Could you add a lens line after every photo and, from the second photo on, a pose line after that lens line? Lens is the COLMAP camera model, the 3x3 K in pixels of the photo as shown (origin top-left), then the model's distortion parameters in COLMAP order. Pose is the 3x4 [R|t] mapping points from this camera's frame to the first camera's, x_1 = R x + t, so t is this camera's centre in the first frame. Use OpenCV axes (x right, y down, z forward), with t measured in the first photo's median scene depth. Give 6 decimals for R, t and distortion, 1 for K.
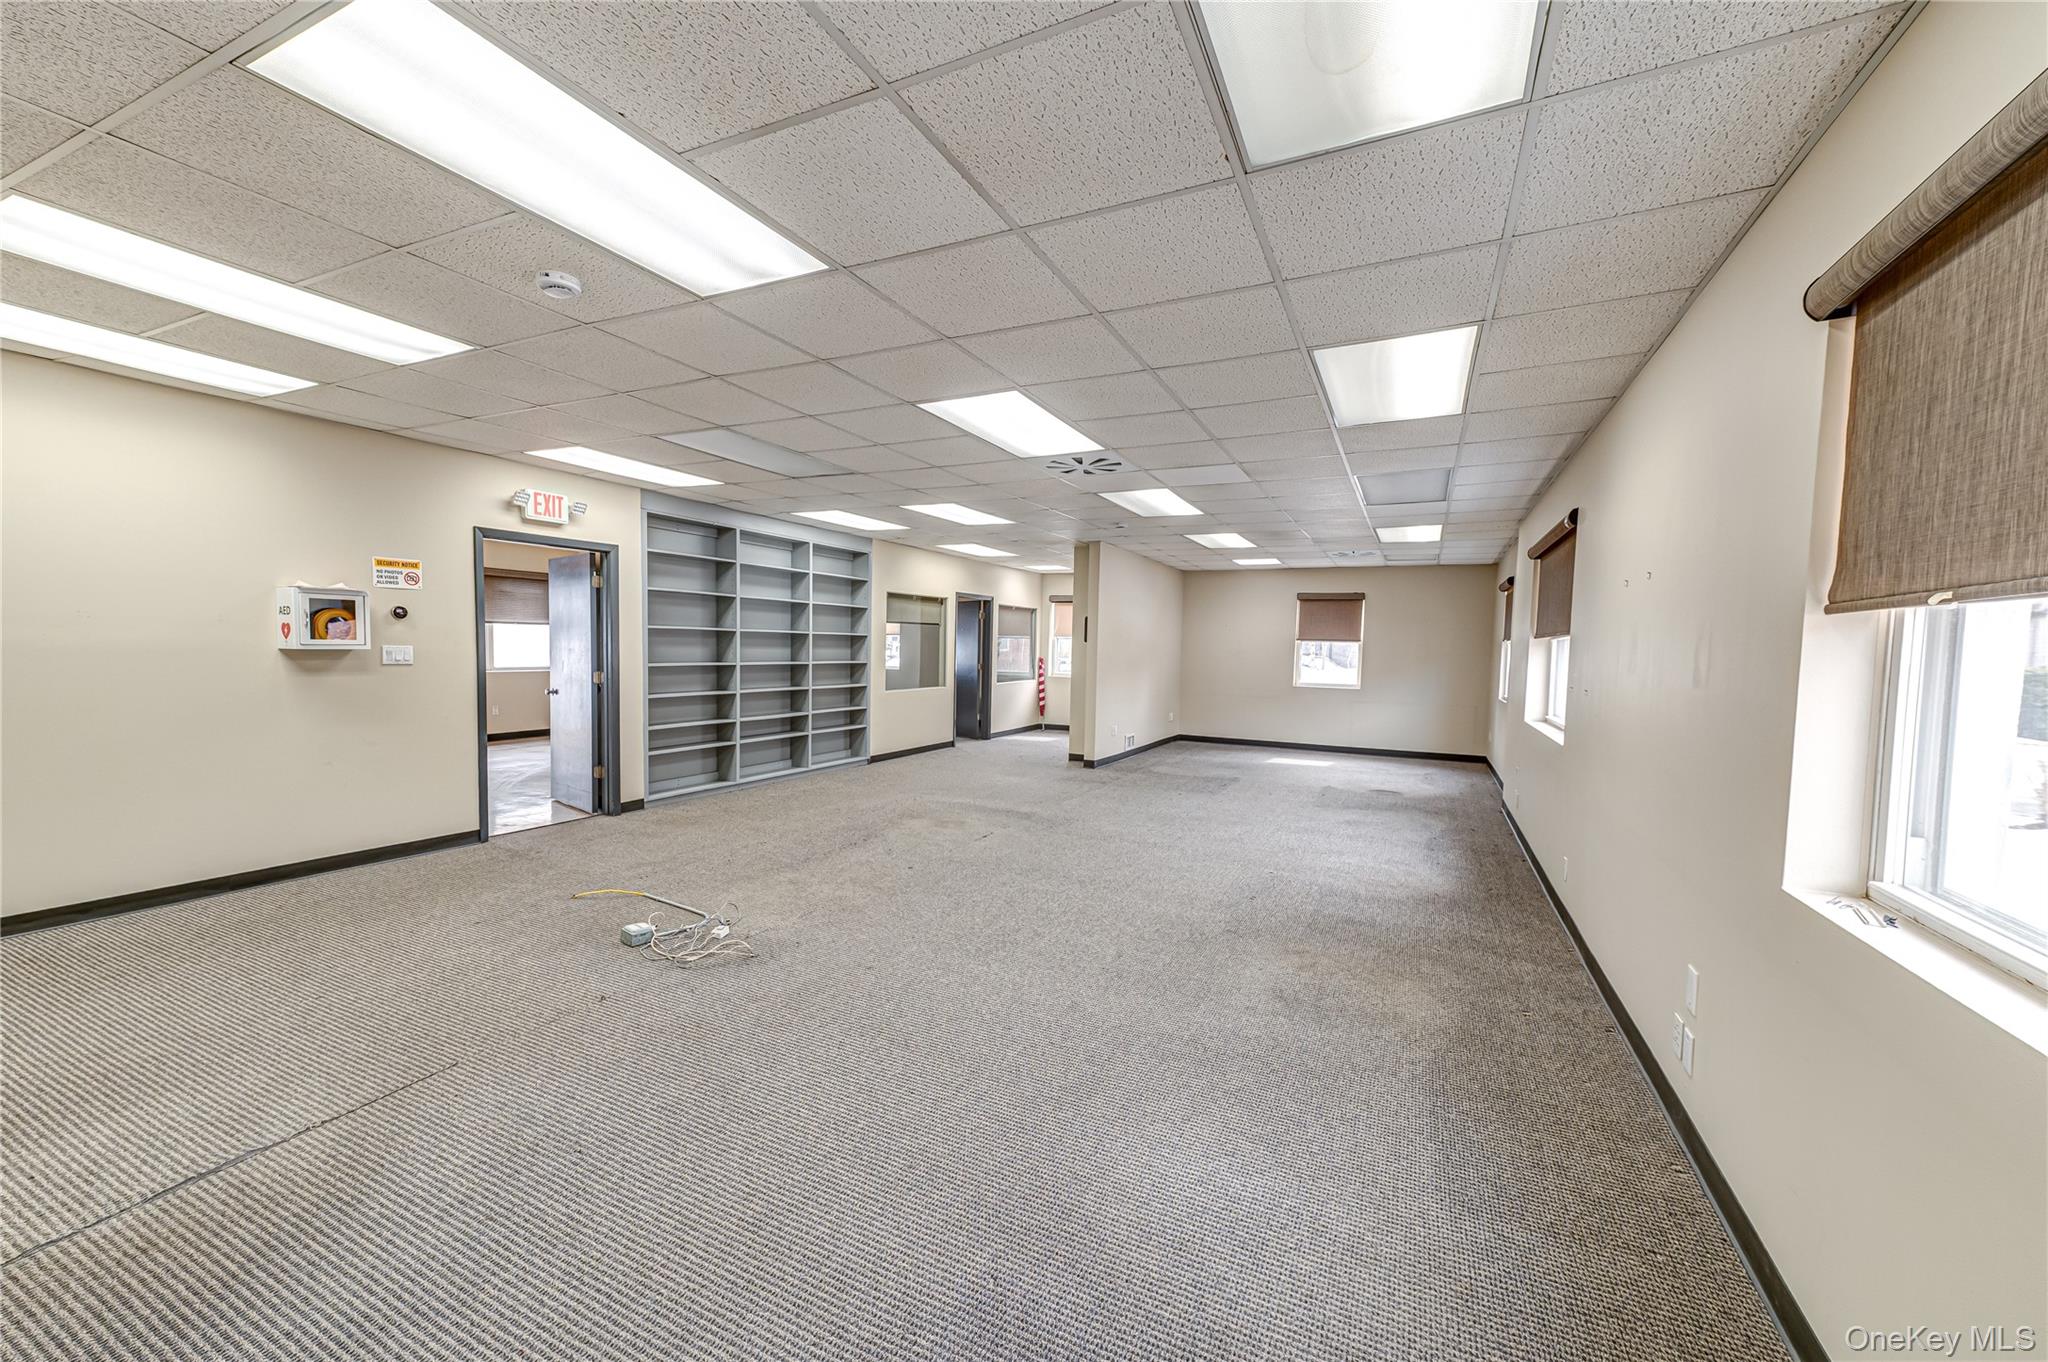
lens RADIAL K [[790.2, 0, 1026.1], [0, 790.2, 683.3], [0, 0, 1]] dist [0.013089, 0.000308]
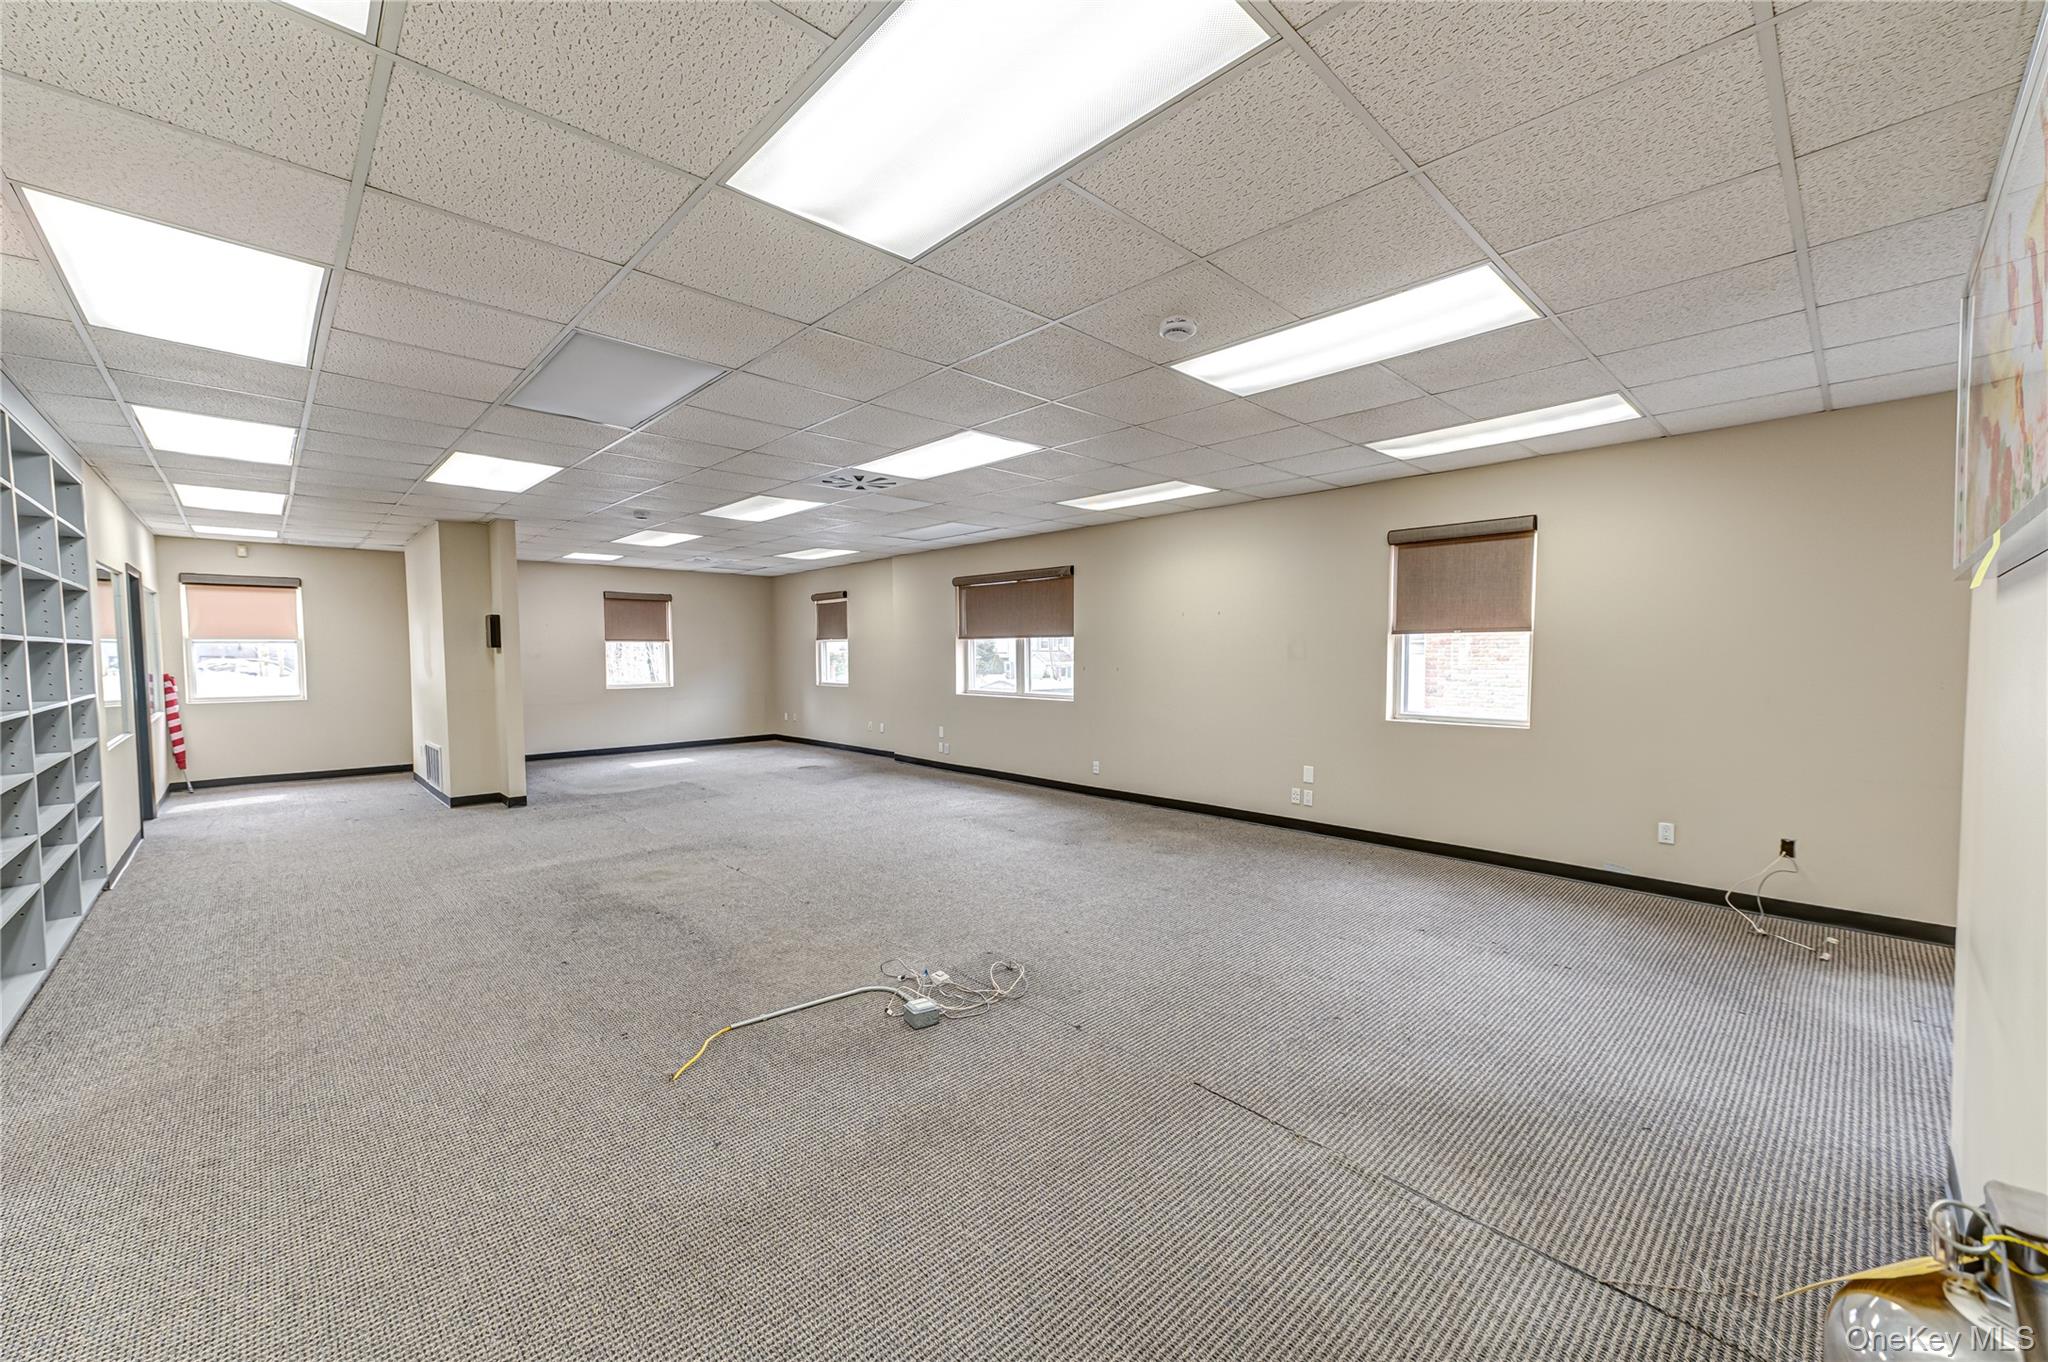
lens RADIAL K [[790.2, 0, 1031.8], [0, 790.2, 683.0], [0, 0, 1]] dist [0.013089, 0.000308]
pose [[0.344556, -0.065644, 0.936468, -0.394262], [0.058712, 0.997106, 0.048293, -0.020021], [-0.936928, 0.038342, 0.347413, 0.193499]]
